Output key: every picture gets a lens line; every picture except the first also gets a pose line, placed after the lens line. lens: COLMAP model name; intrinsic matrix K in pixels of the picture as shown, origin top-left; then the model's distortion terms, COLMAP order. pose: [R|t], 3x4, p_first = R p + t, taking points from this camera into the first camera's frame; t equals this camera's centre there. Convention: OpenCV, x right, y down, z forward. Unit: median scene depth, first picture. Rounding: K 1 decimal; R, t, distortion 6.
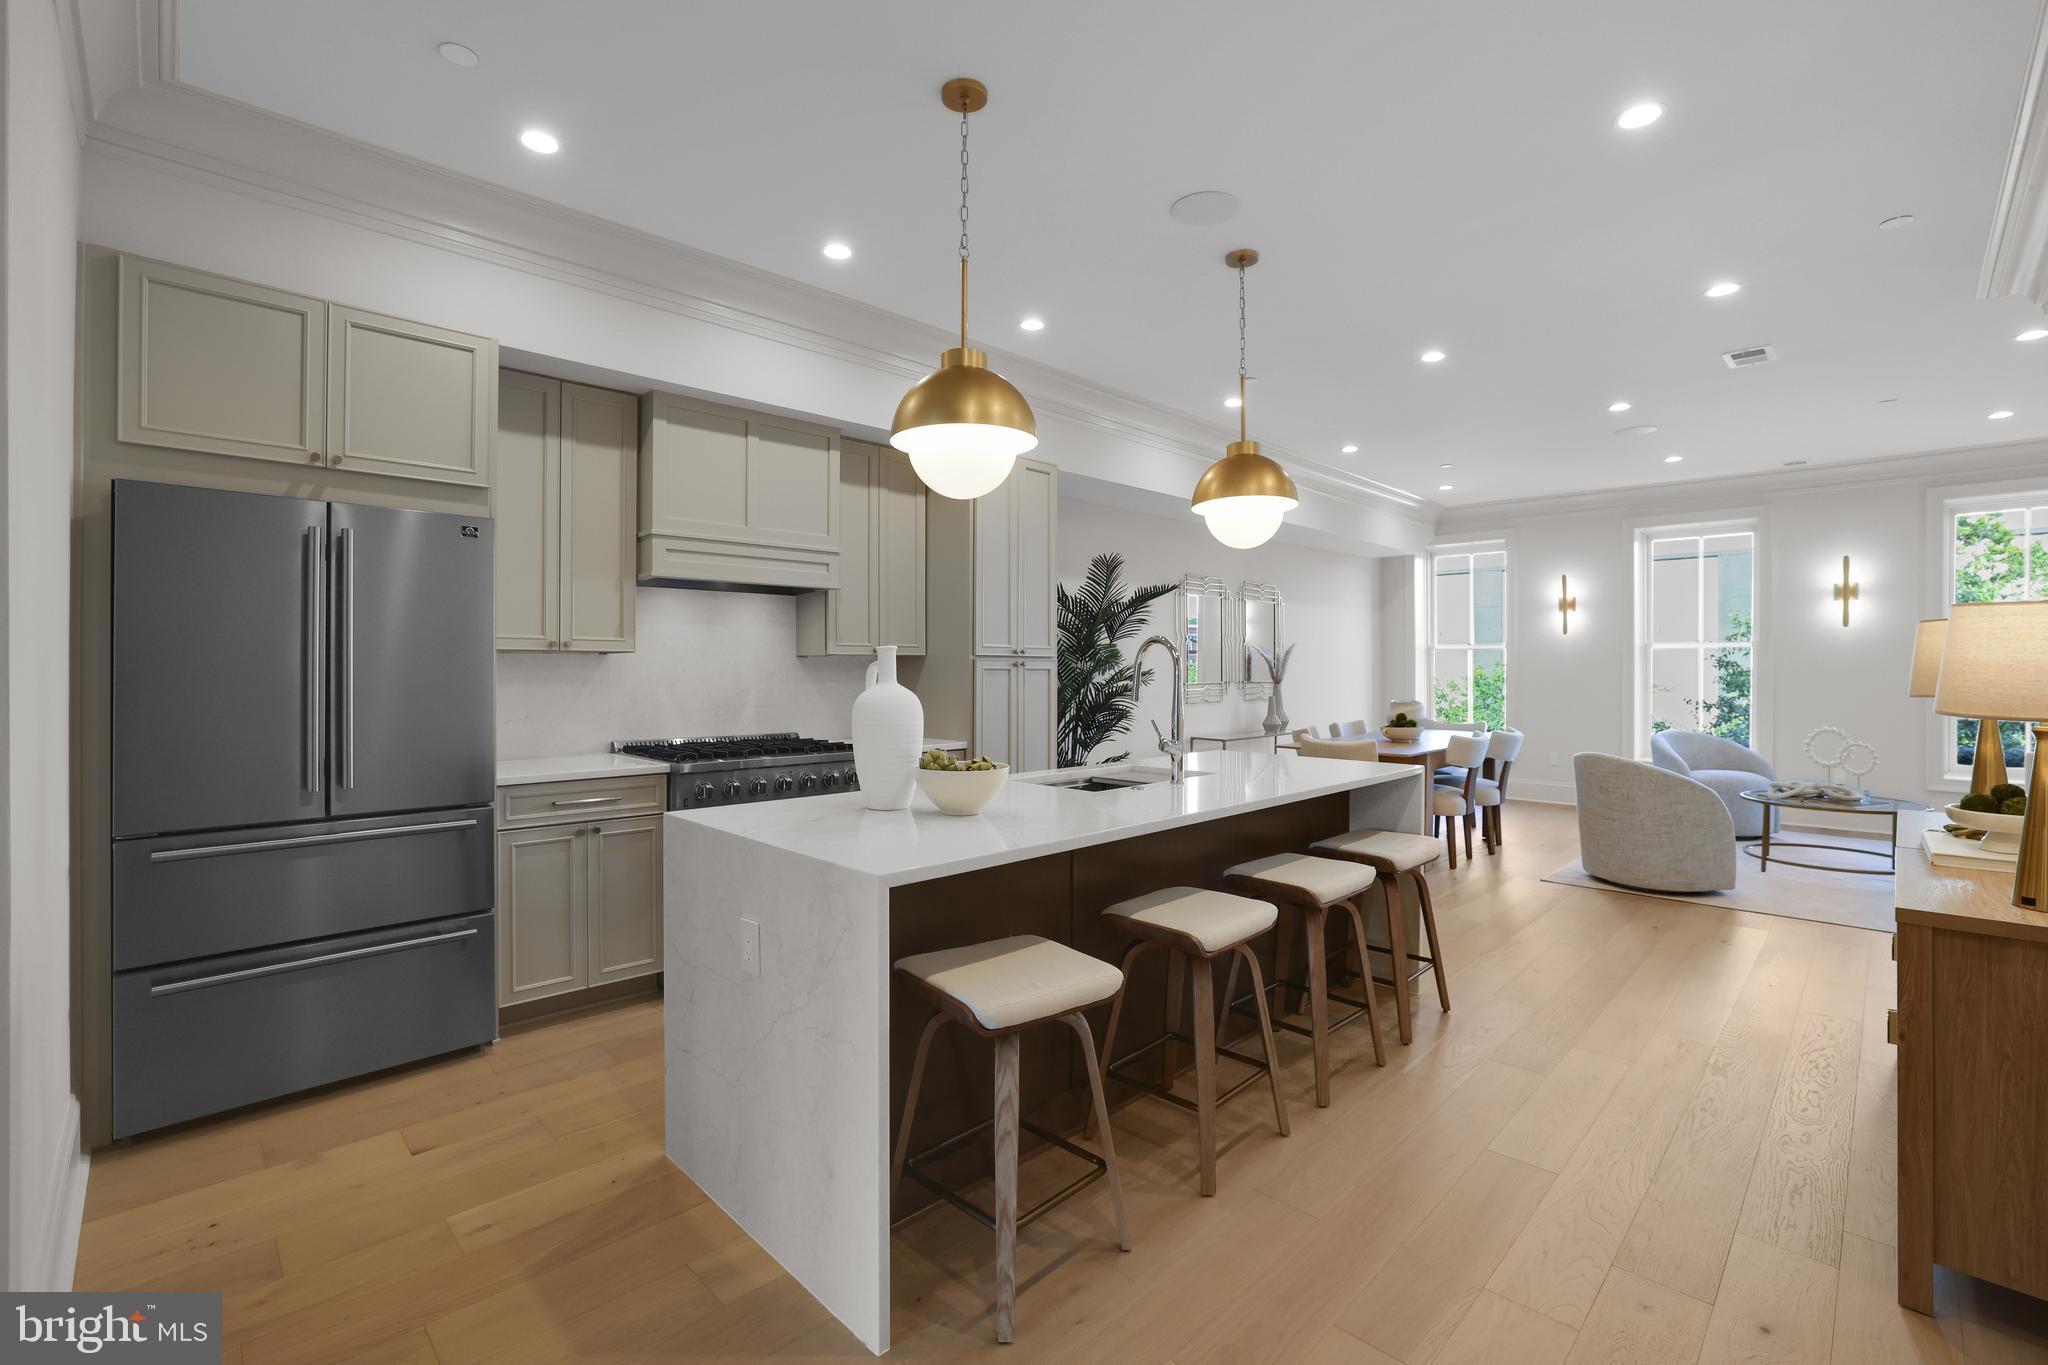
lens RADIAL K [[900.1, 0, 1029.6], [0, 900.1, 665.2], [0, 0, 1]] dist [-0.037321, 0.017577]
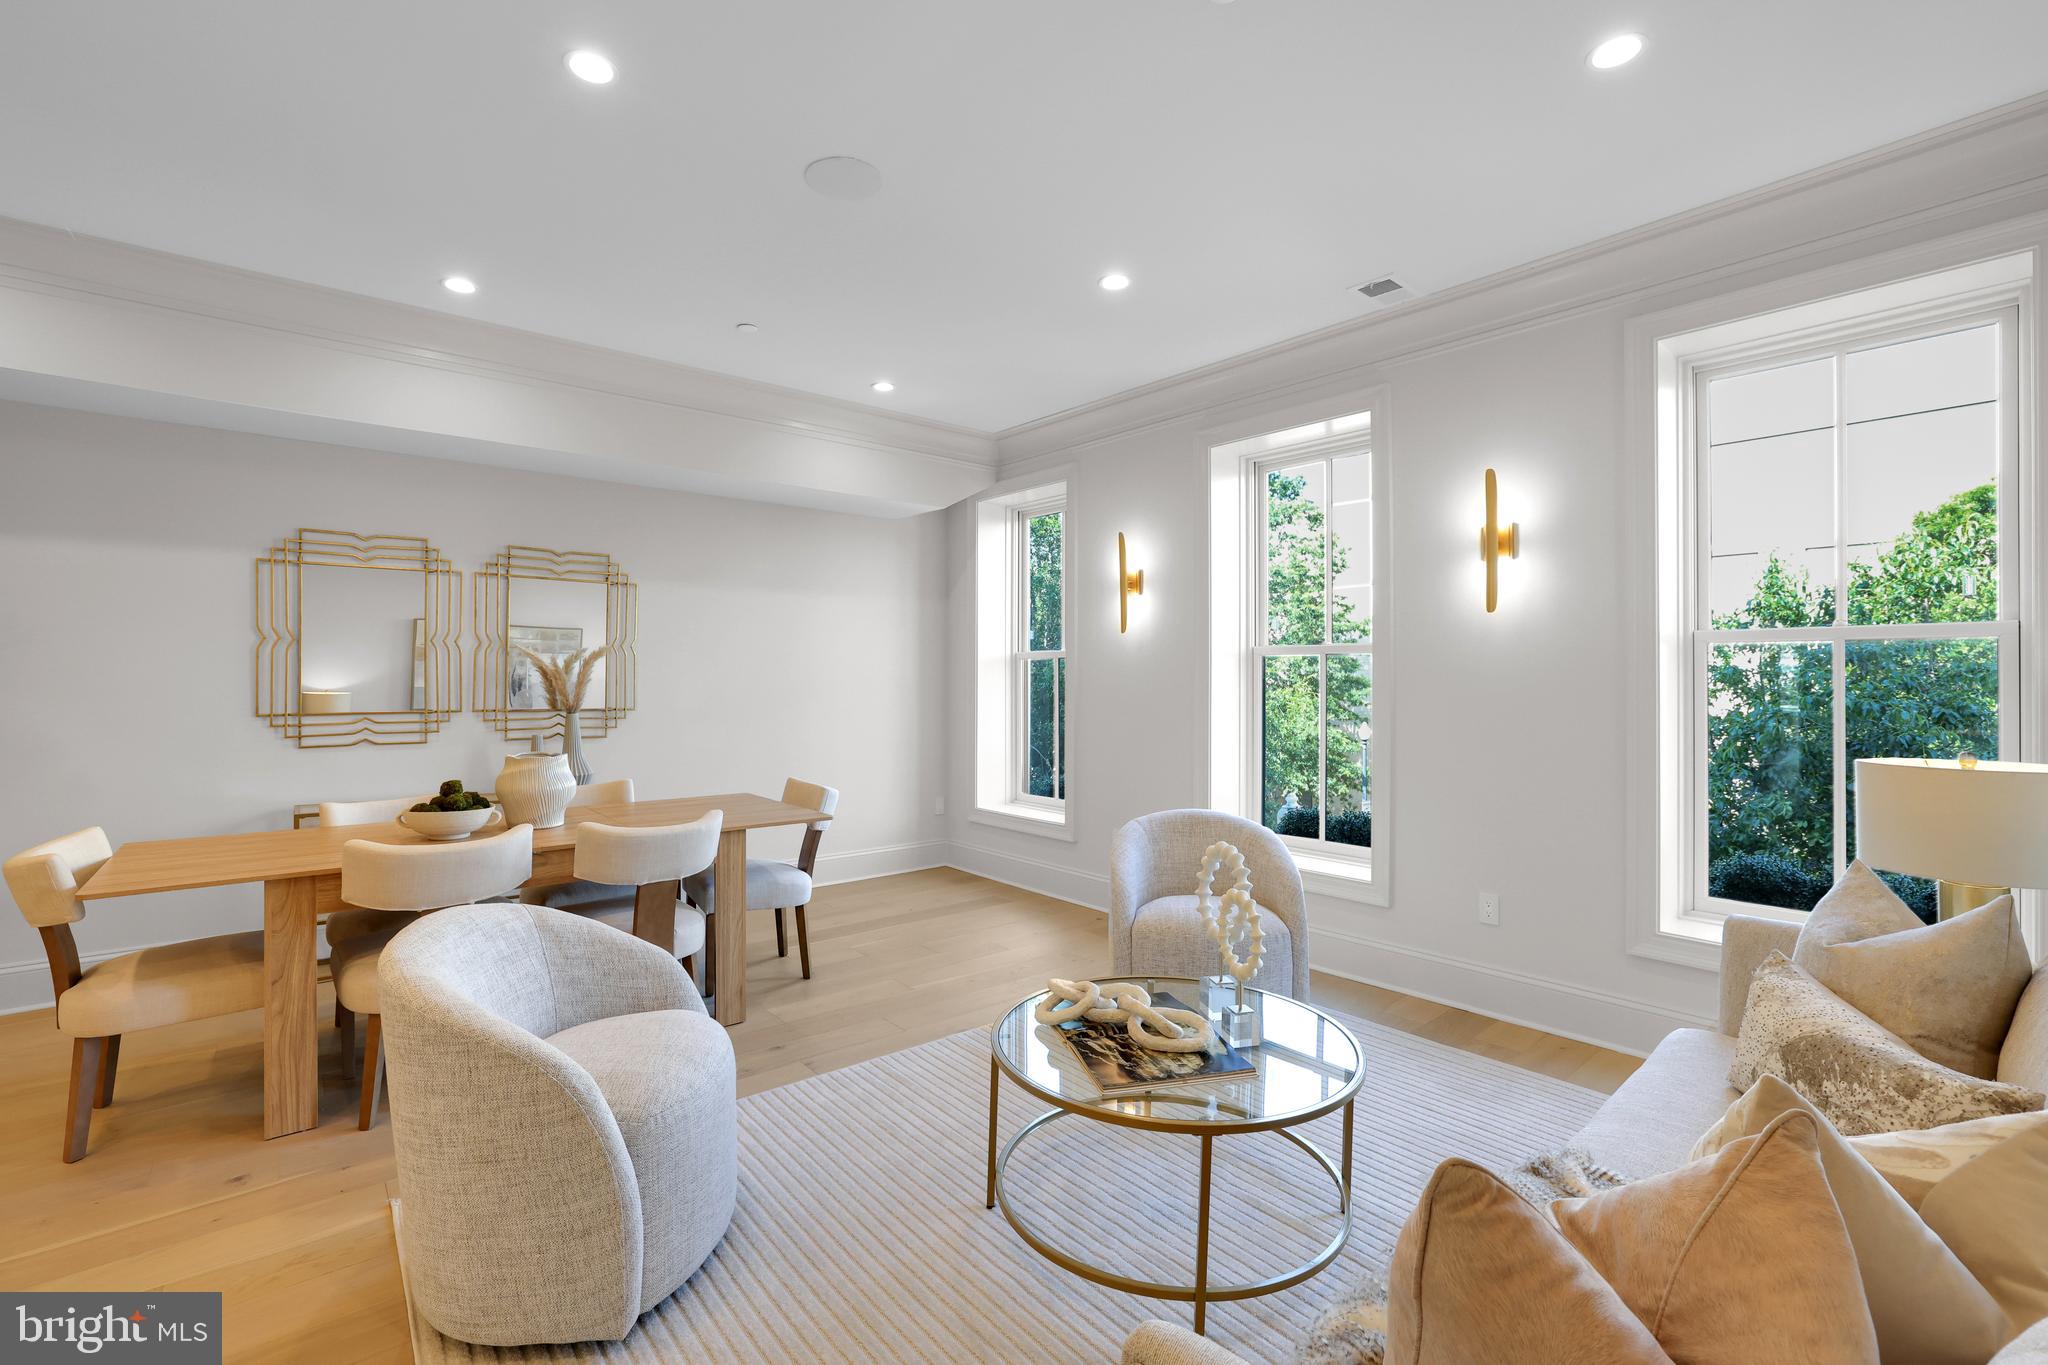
lens RADIAL K [[896.9, 0, 1021.7], [0, 896.9, 675.2], [0, 0, 1]] dist [-0.061602, 0.024627]
pose [[0.995164, 0.003130, -0.098172, 1.130581], [-0.003248, 0.999994, -0.001042, -0.010659], [0.098169, 0.001356, 0.995169, 0.760172]]
